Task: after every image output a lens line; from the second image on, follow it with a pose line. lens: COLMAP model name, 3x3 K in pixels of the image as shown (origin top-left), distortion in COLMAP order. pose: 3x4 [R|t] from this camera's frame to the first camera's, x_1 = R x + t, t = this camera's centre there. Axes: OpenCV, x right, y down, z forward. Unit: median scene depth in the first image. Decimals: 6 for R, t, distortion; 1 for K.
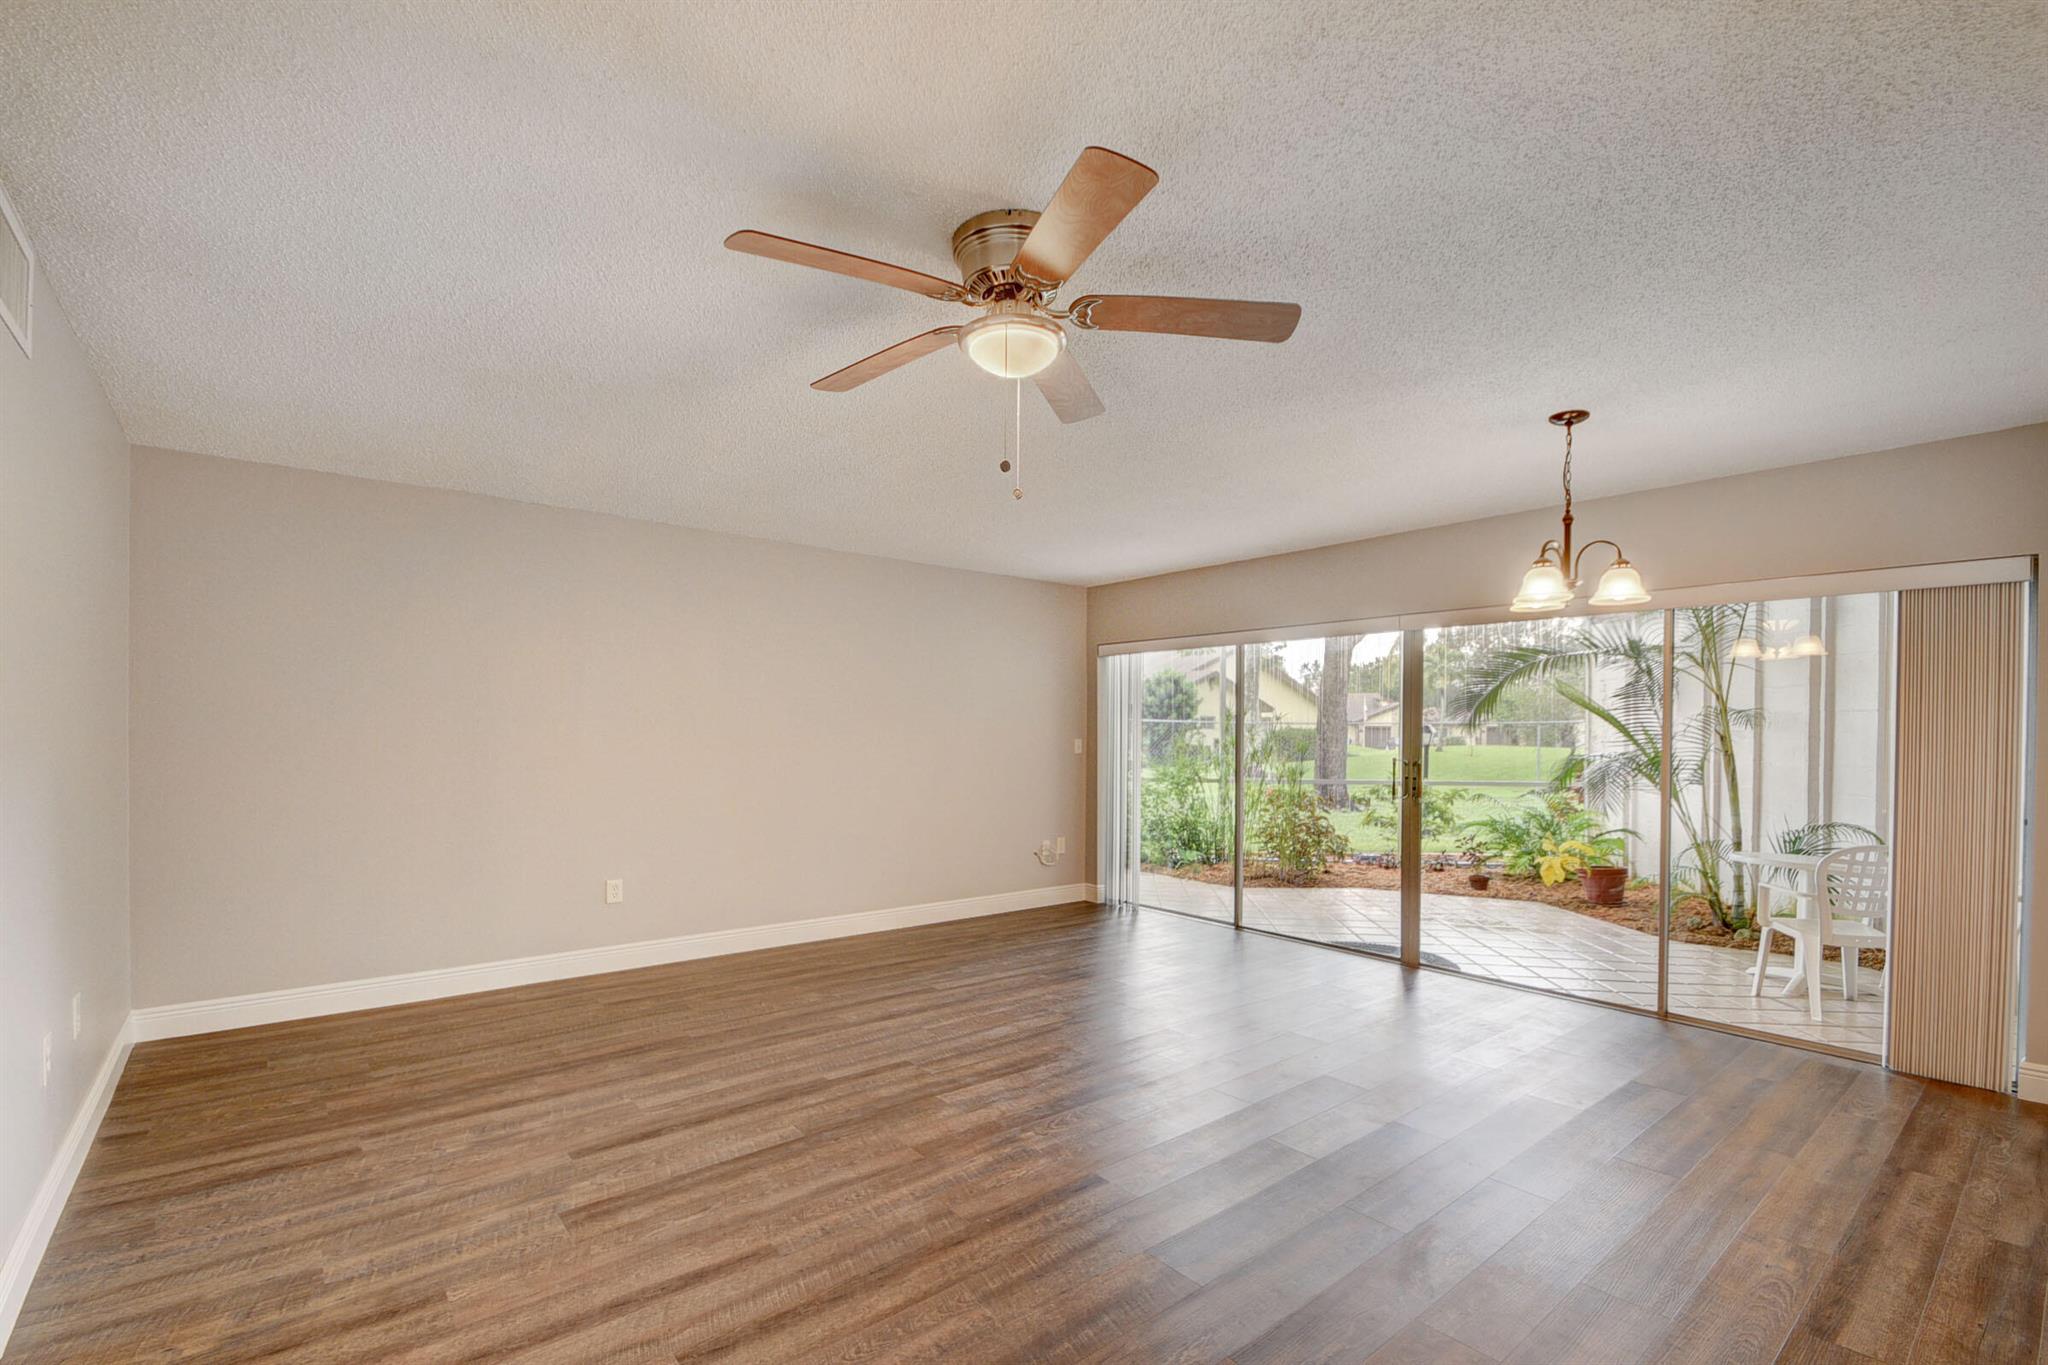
lens RADIAL K [[904.3, 0, 1012.5], [0, 904.3, 743.0], [0, 0, 1]] dist [0.009383, -0.013506]
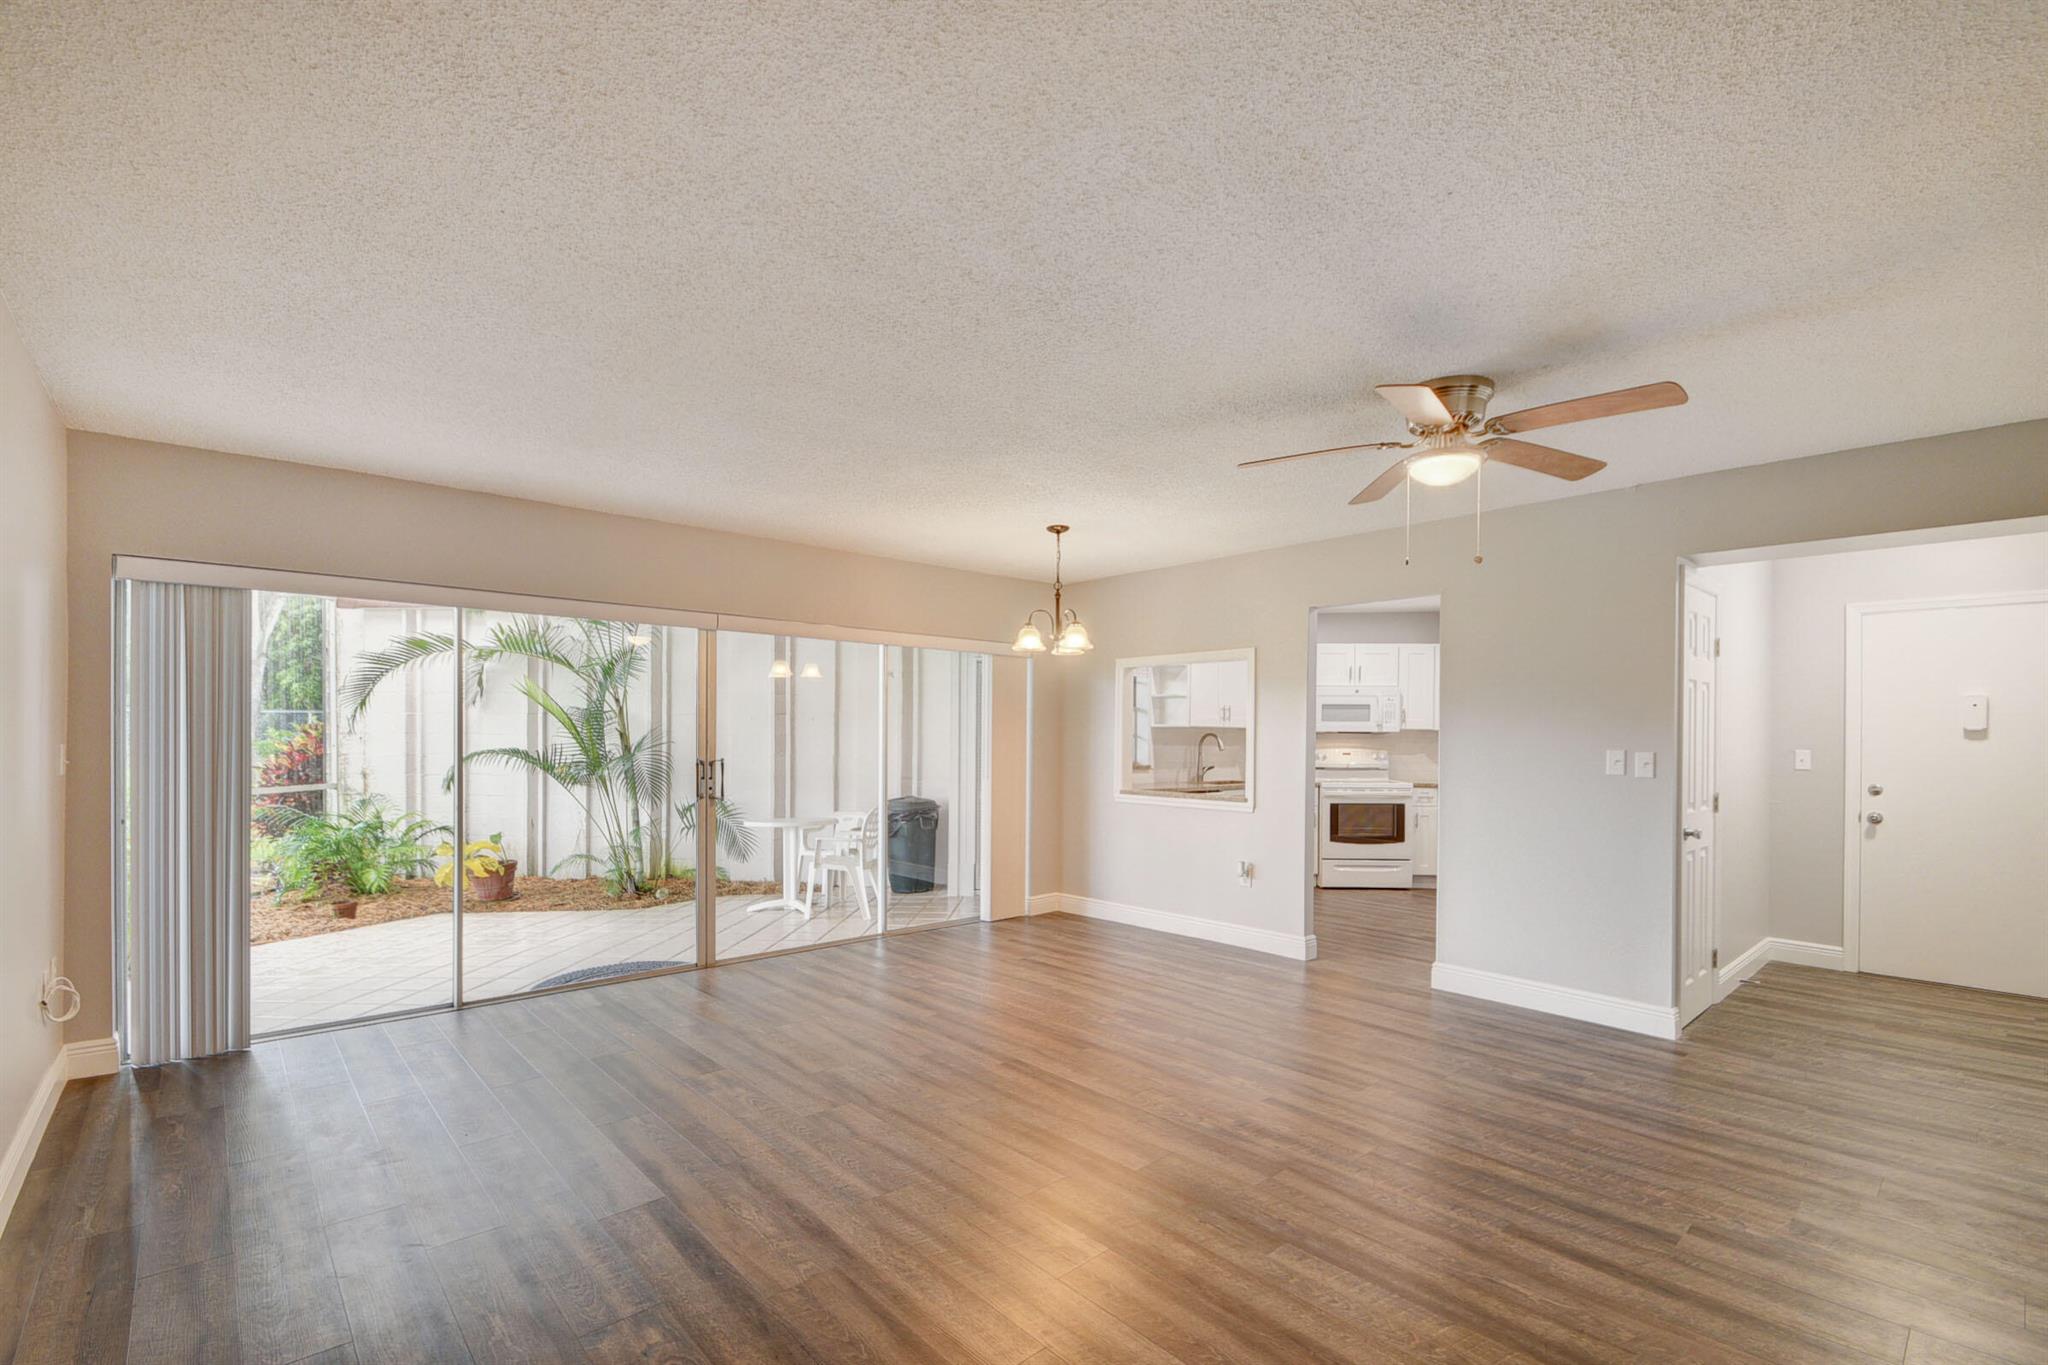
lens RADIAL K [[904.3, 0, 1012.5], [0, 904.3, 743.0], [0, 0, 1]] dist [0.009383, -0.013506]
pose [[-0.045798, -0.016049, 0.998822, -0.900436], [0.005689, 0.999851, 0.016326, -0.021905], [-0.998935, 0.006430, -0.045700, 1.132362]]
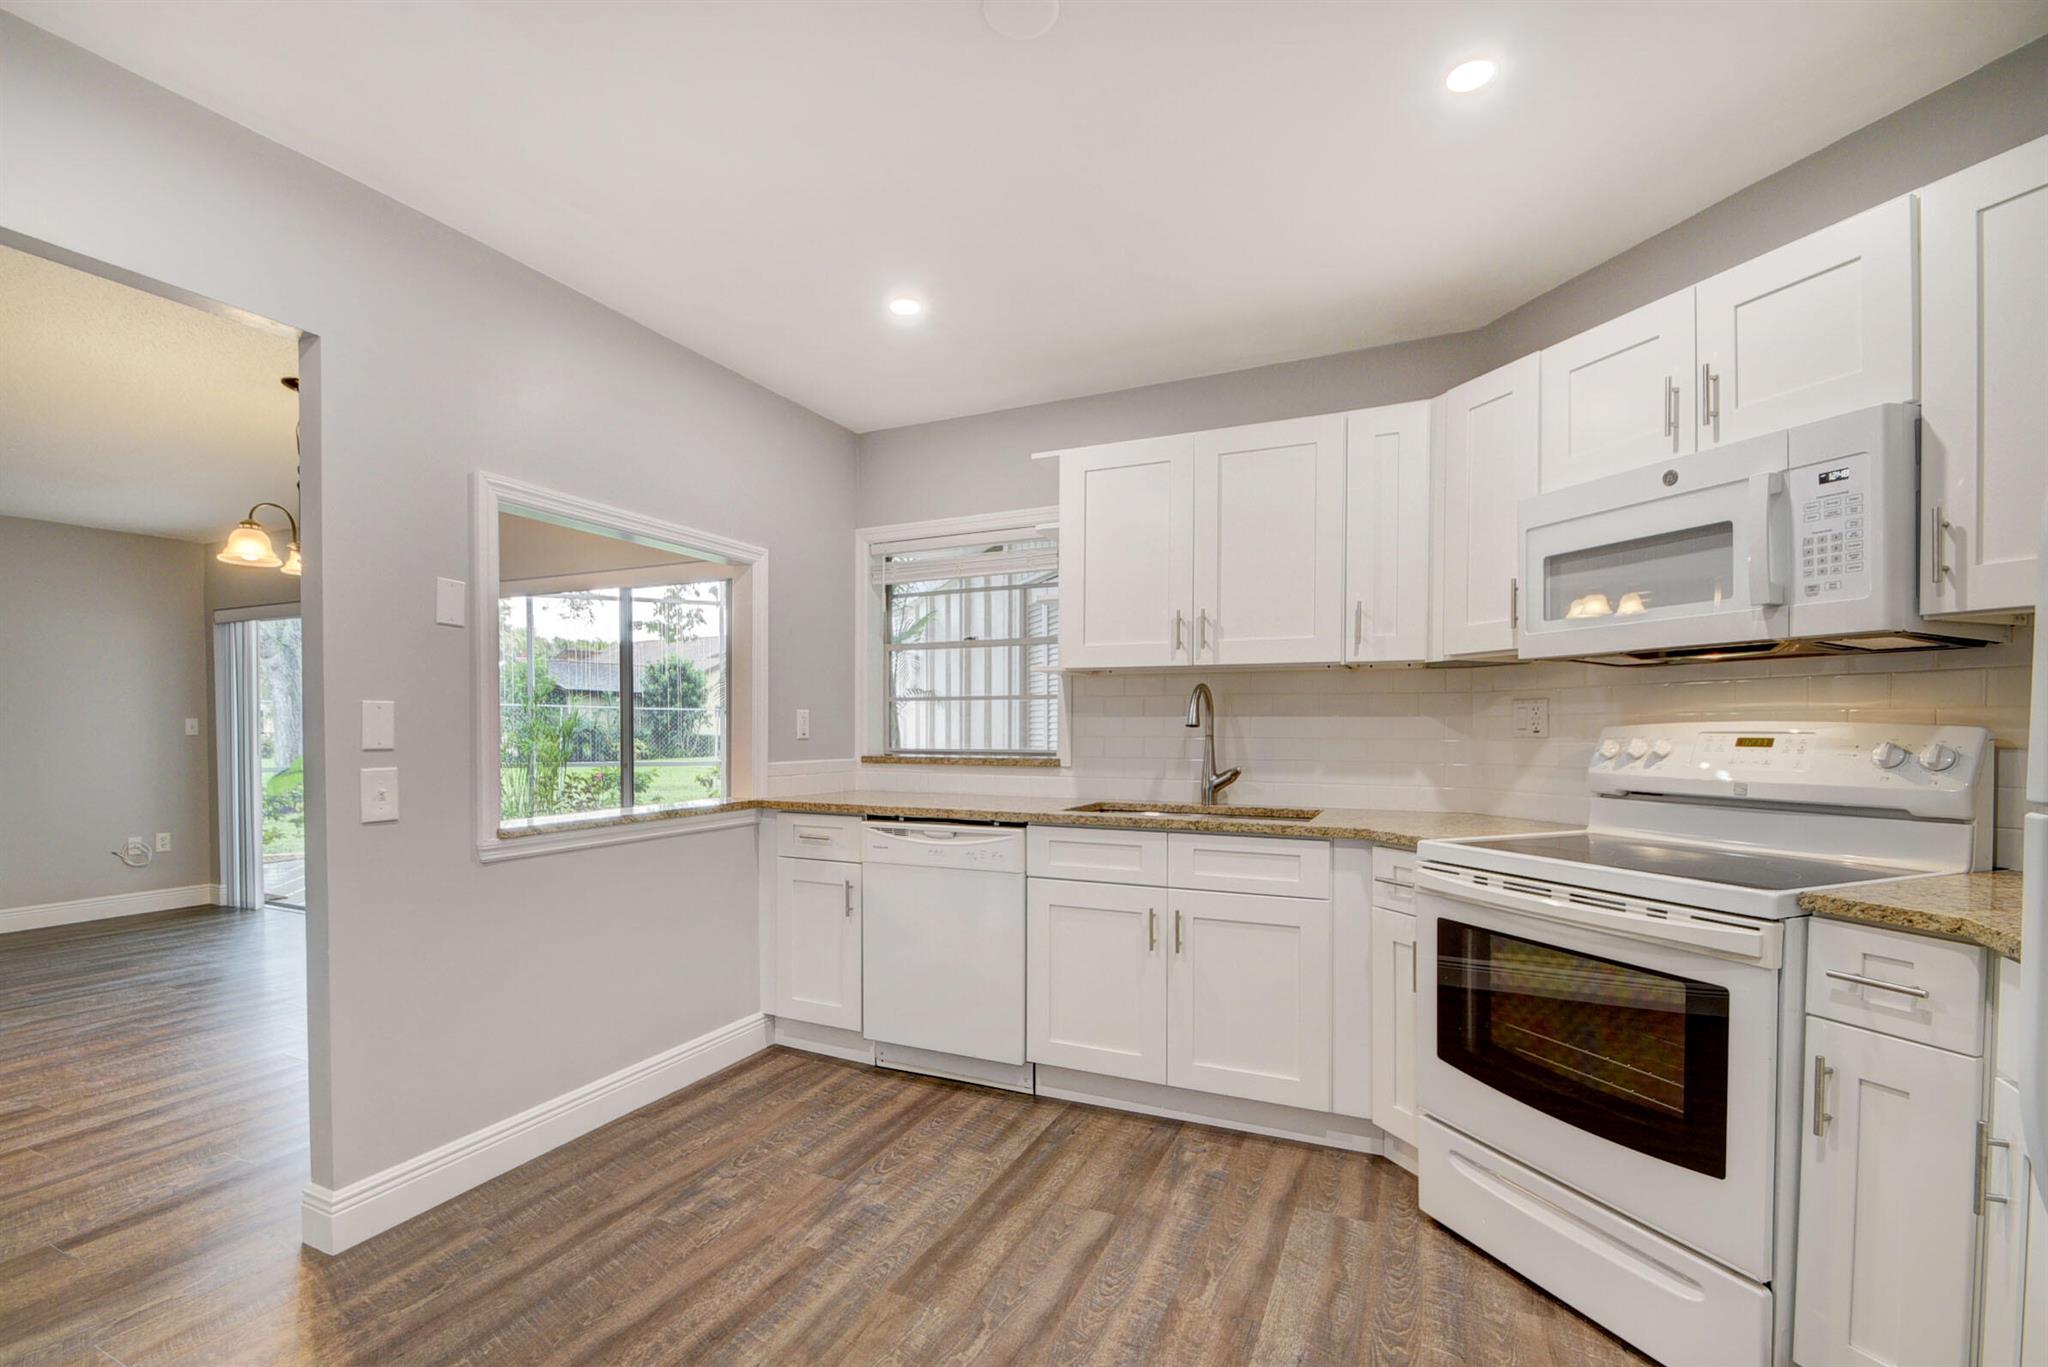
lens RADIAL K [[916.1, 0, 1016.1], [0, 916.1, 738.1], [0, 0, 1]] dist [0.009259, -0.014970]
pose [[0.907895, -0.015606, 0.418906, 0.869934], [0.014190, 0.999878, 0.006494, 0.041297], [-0.418956, 0.000048, 0.908006, -0.258920]]
